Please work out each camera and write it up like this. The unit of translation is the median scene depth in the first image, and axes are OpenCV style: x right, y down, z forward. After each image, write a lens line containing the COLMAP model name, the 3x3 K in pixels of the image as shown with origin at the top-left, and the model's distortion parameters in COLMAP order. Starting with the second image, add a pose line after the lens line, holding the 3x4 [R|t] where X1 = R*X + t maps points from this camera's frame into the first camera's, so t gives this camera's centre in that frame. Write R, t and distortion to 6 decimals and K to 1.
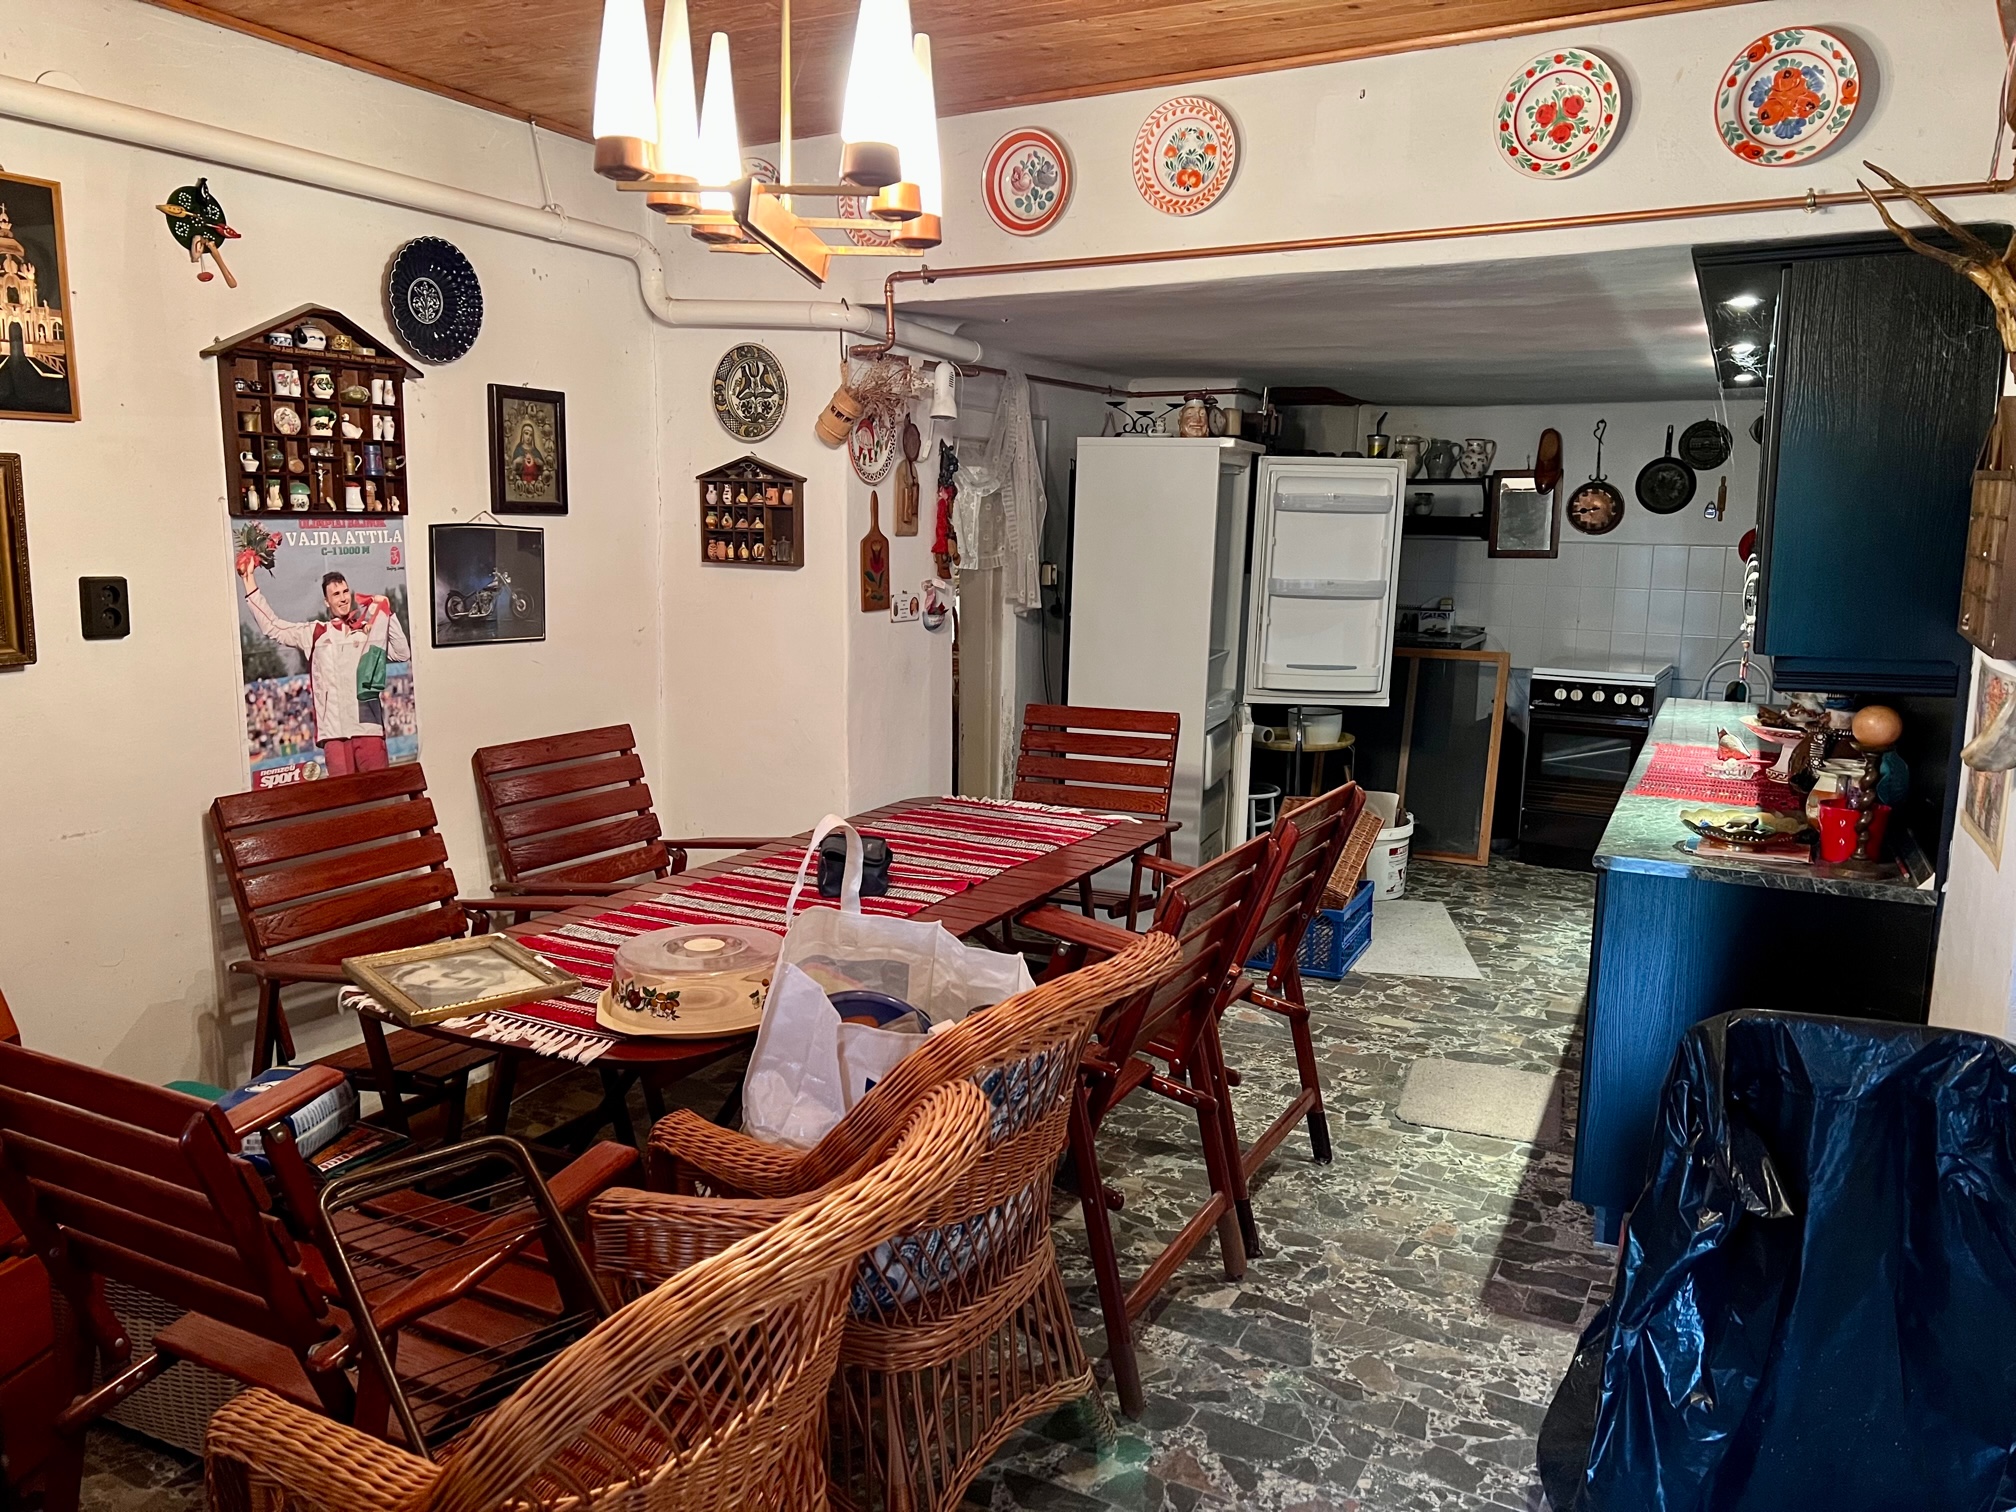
lens RADIAL K [[1505.8, 0, 1009.8], [0, 1505.8, 758.6], [0, 0, 1]] dist [0.030603, -0.037697]
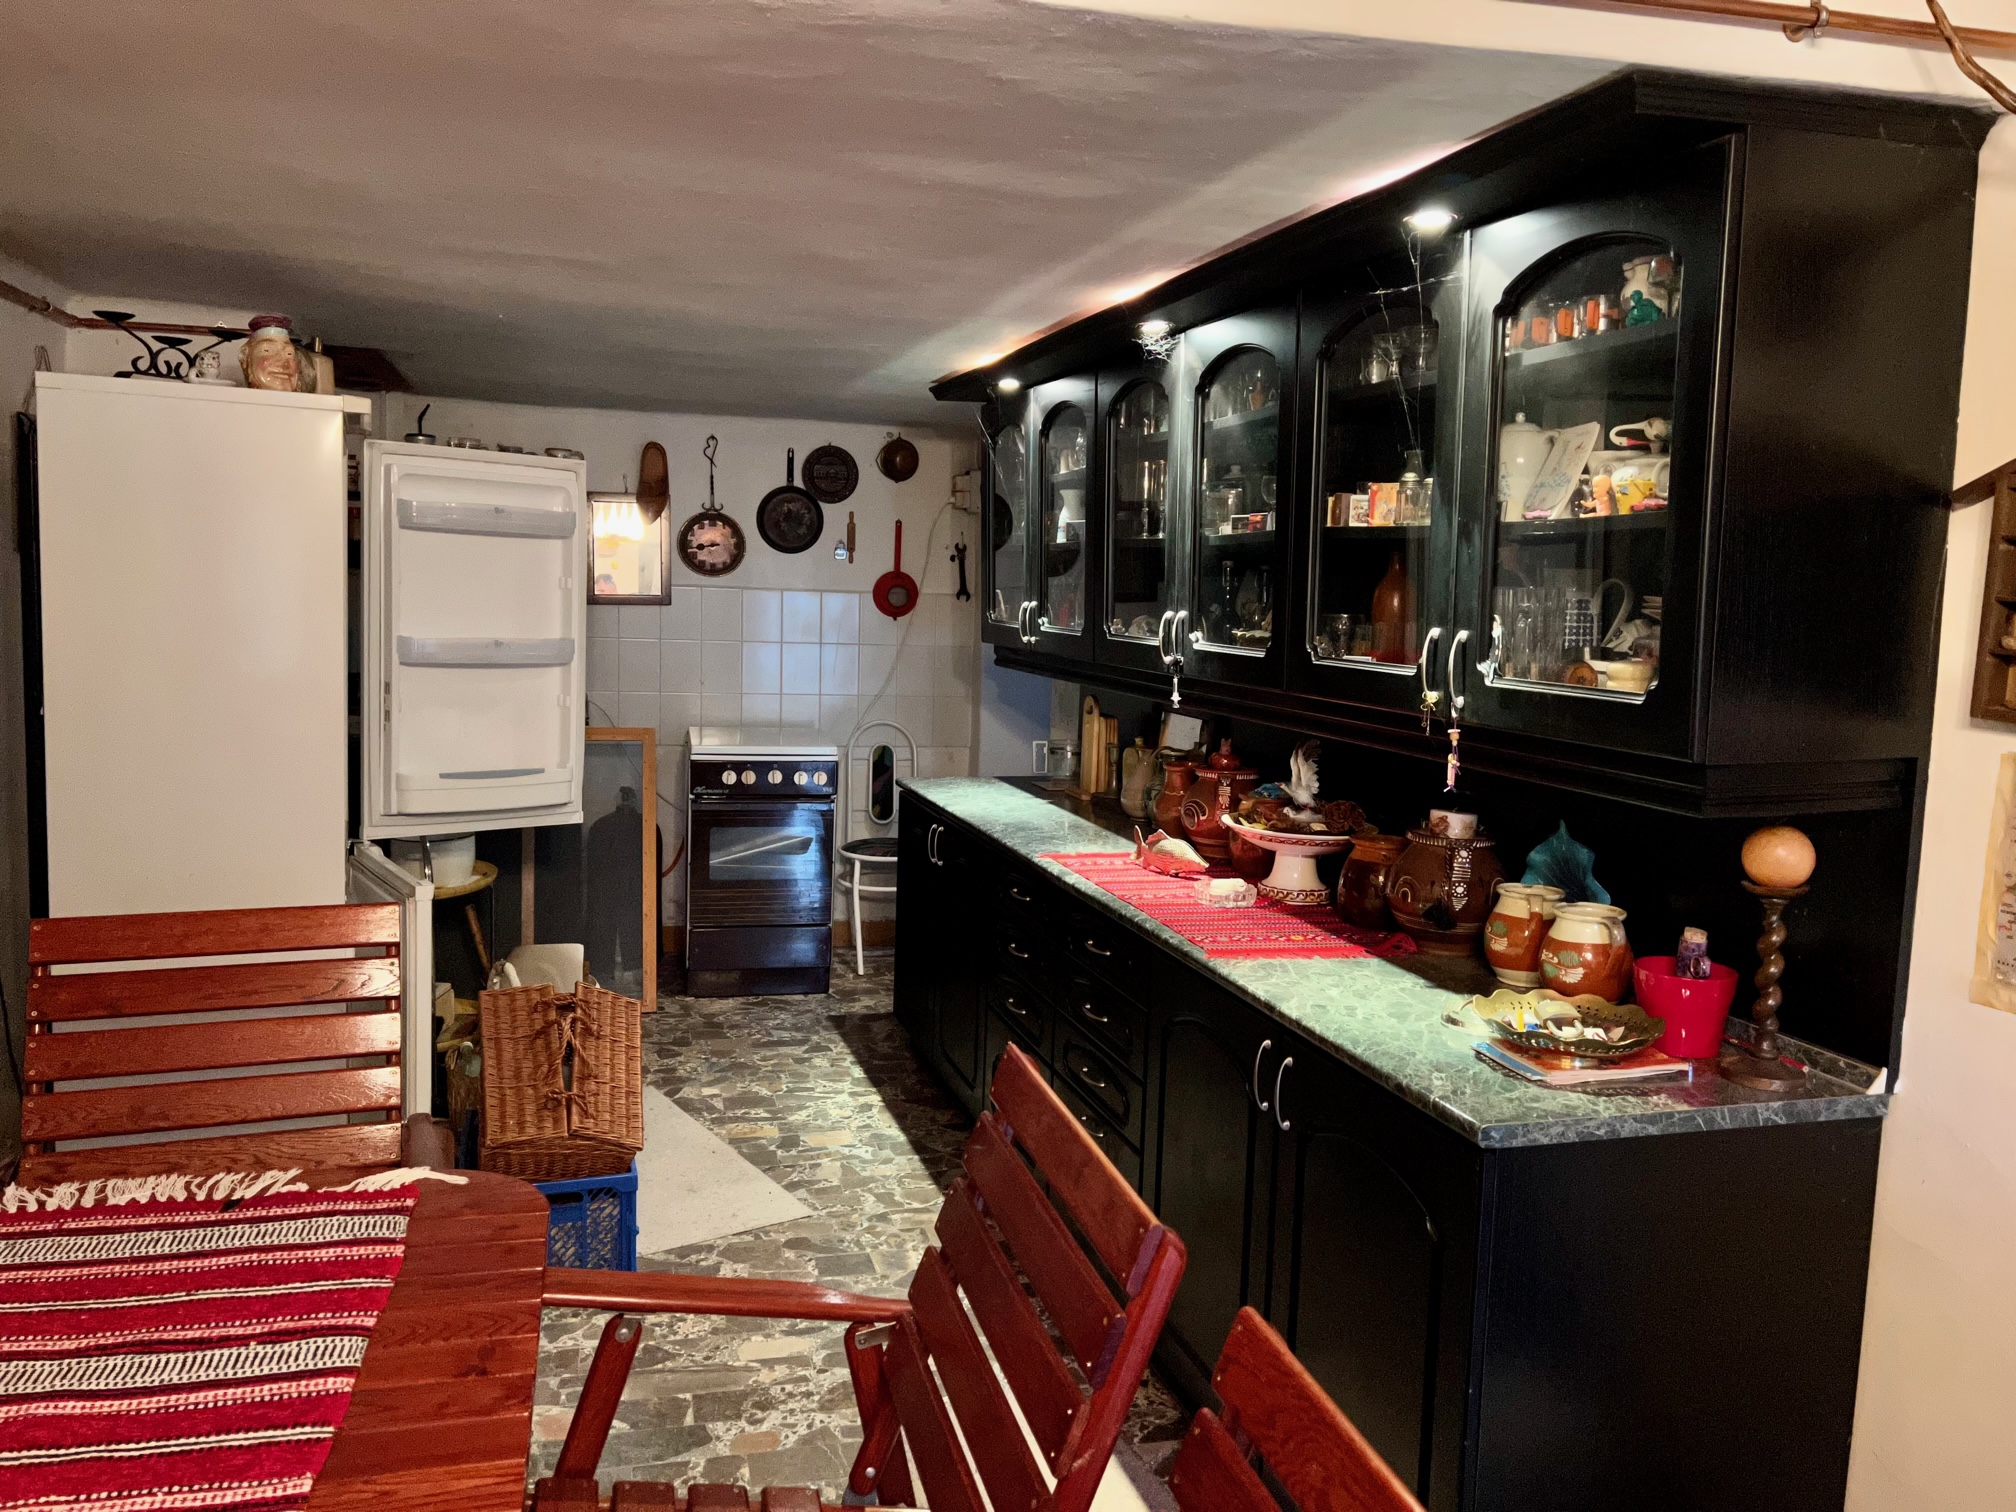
lens RADIAL K [[1505.8, 0, 1008.3], [0, 1505.8, 754.5], [0, 0, 1]] dist [0.030603, -0.037697]
pose [[0.735572, -0.067263, 0.674099, -0.060731], [0.088881, 0.996039, 0.002401, -0.047713], [-0.671591, 0.058149, 0.738637, 0.353406]]
